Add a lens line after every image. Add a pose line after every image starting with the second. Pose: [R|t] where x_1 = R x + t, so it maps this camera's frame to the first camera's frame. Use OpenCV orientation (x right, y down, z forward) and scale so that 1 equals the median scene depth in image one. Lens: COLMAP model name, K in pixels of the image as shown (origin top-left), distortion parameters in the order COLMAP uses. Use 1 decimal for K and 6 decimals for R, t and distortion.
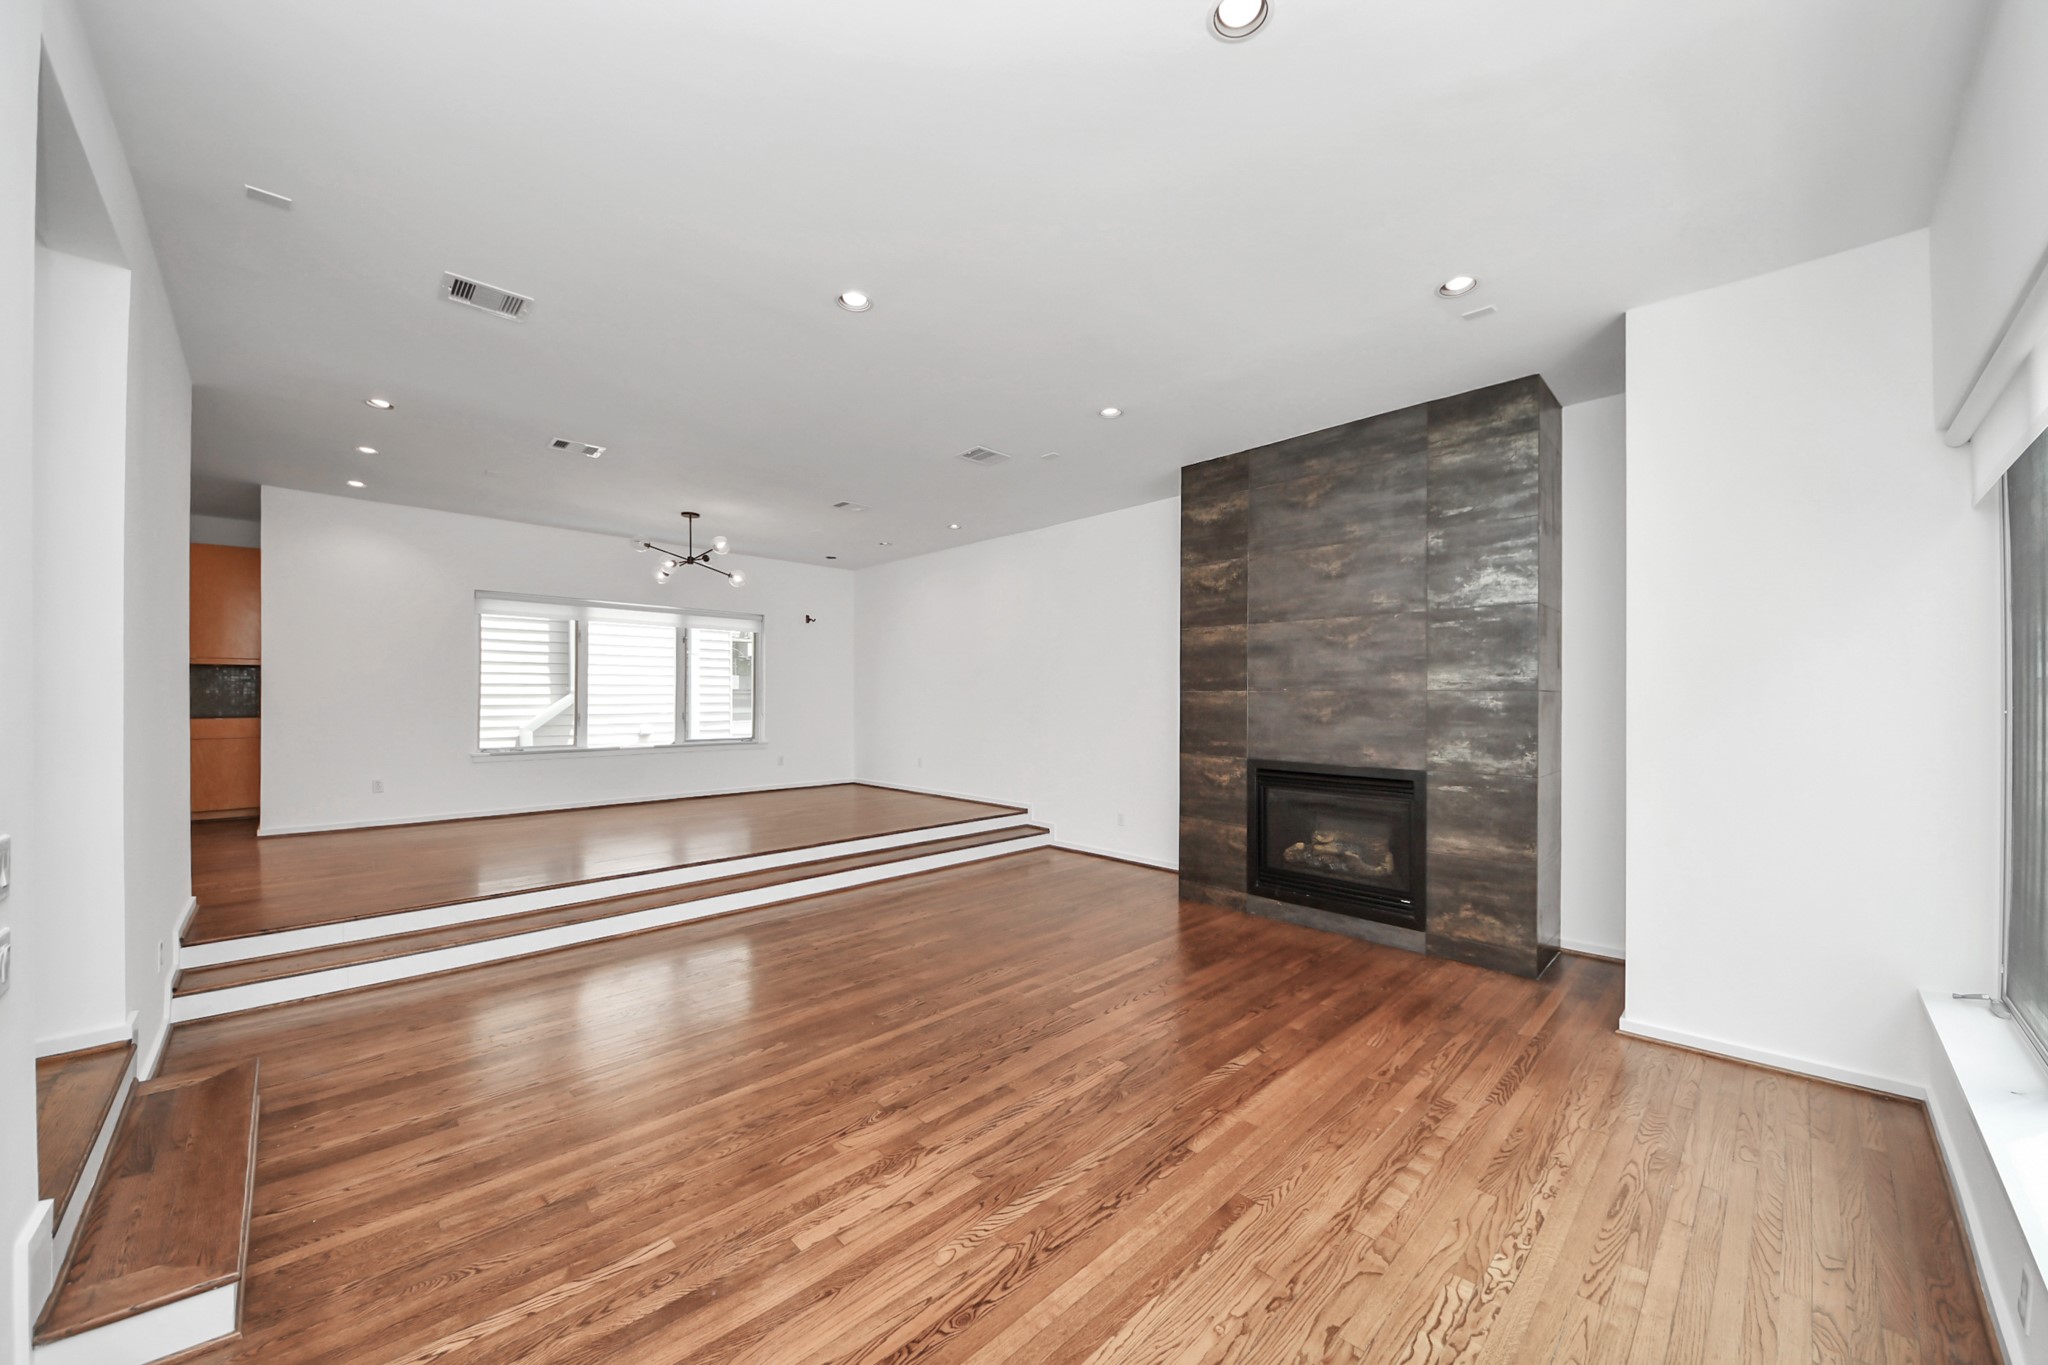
lens RADIAL K [[745.2, 0, 1017.2], [0, 745.2, 691.6], [0, 0, 1]] dist [-0.003543, -0.001292]
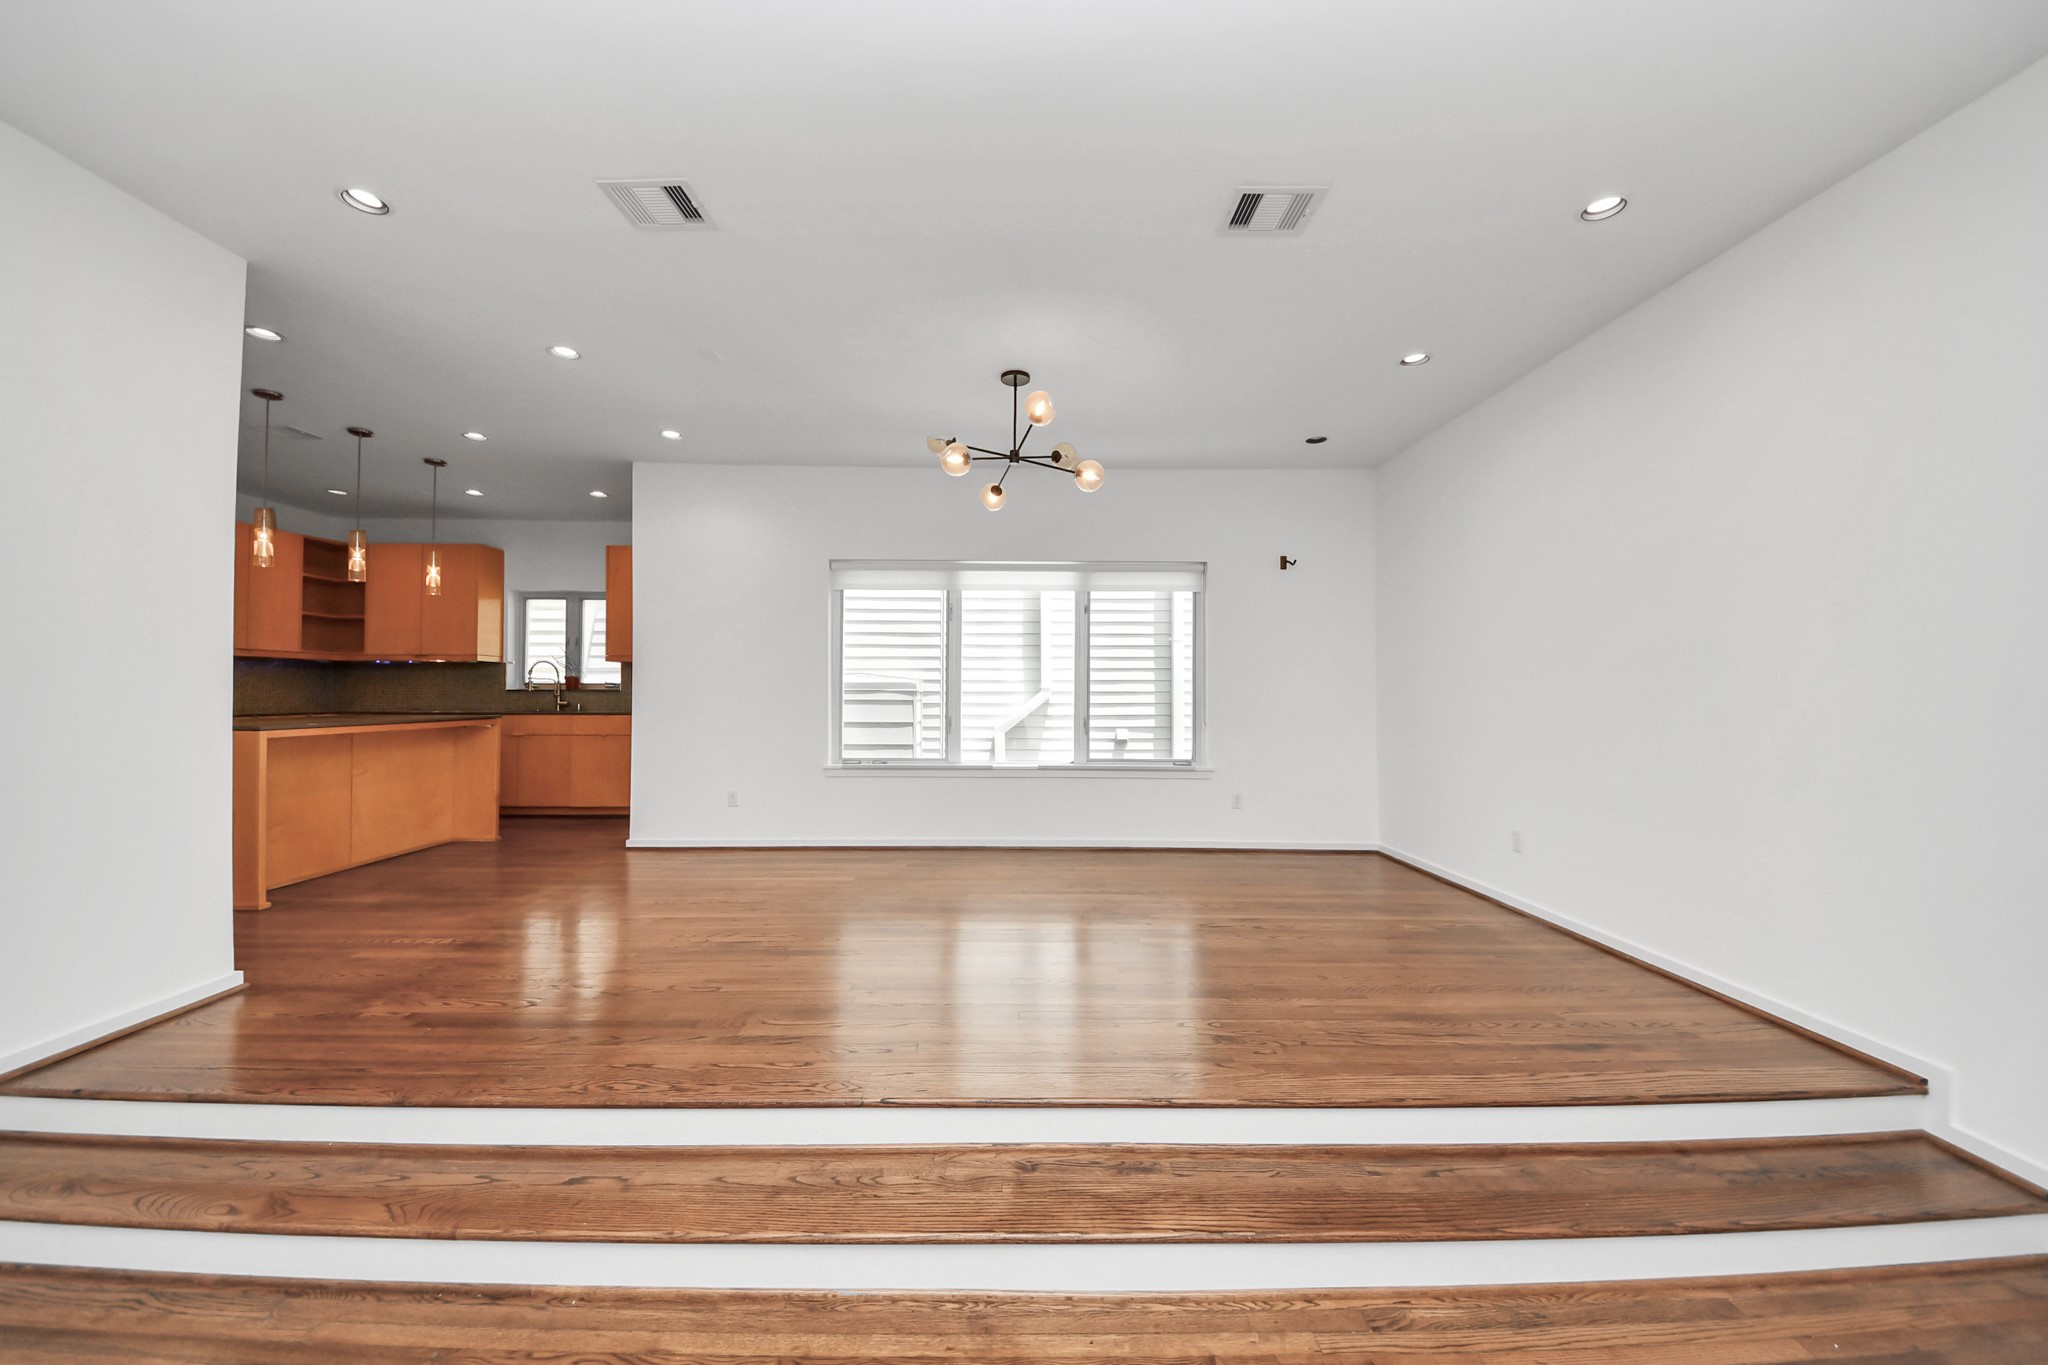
lens RADIAL K [[745.2, 0, 997.9], [0, 745.2, 680.8], [0, 0, 1]] dist [-0.003543, -0.001292]
pose [[0.717807, -0.009535, -0.696177, -0.046431], [0.001075, 0.999920, -0.012587, 0.003145], [0.696241, 0.008287, 0.717760, 0.537370]]
